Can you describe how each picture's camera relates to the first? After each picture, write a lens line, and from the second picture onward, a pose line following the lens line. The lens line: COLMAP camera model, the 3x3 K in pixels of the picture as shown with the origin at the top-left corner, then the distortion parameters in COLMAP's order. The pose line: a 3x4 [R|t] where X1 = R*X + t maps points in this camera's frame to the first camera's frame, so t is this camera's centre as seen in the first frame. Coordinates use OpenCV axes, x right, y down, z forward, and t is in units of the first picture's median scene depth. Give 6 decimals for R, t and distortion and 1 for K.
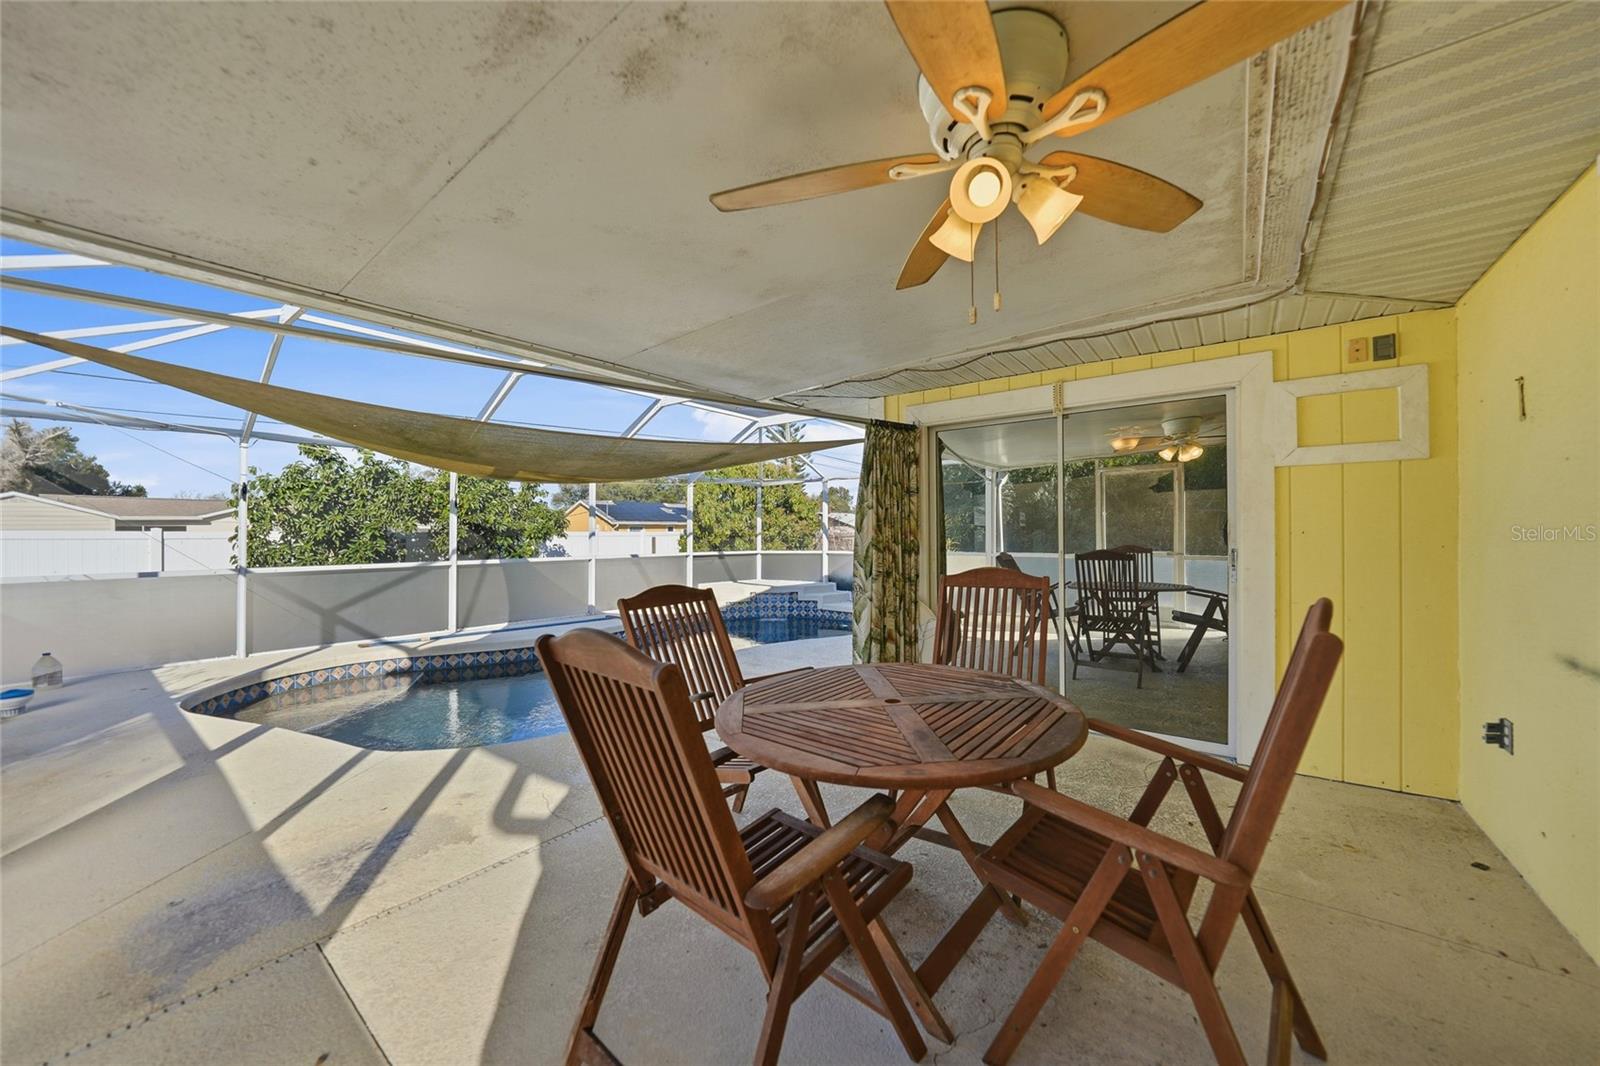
lens RADIAL K [[561.4, 0, 800.0], [0, 561.4, 533.0], [0, 0, 1]] dist [-0.001509, -0.000040]
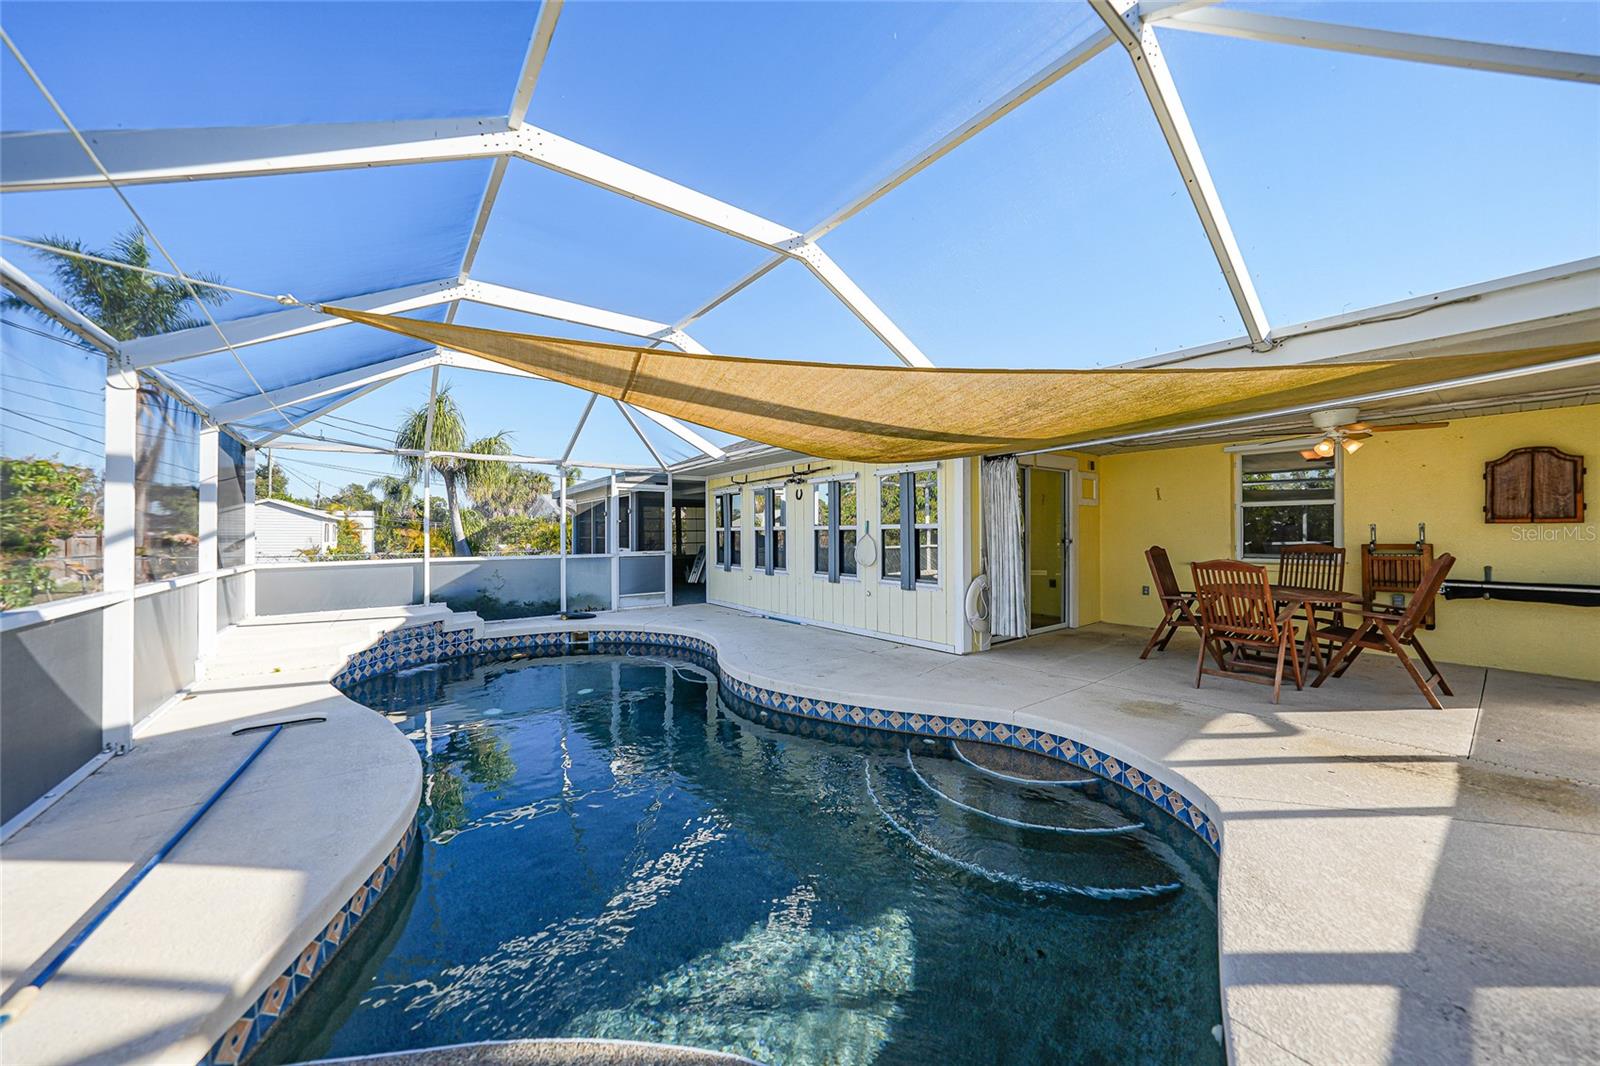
lens RADIAL K [[550.9, 0, 759.6], [0, 550.9, 532.9], [0, 0, 1]] dist [-0.000735, -0.000025]
pose [[0.278187, 0.008620, 0.960488, -1.661327], [-0.001211, 0.999962, -0.008624, 0.016346], [-0.960526, 0.001235, 0.278187, 1.400646]]
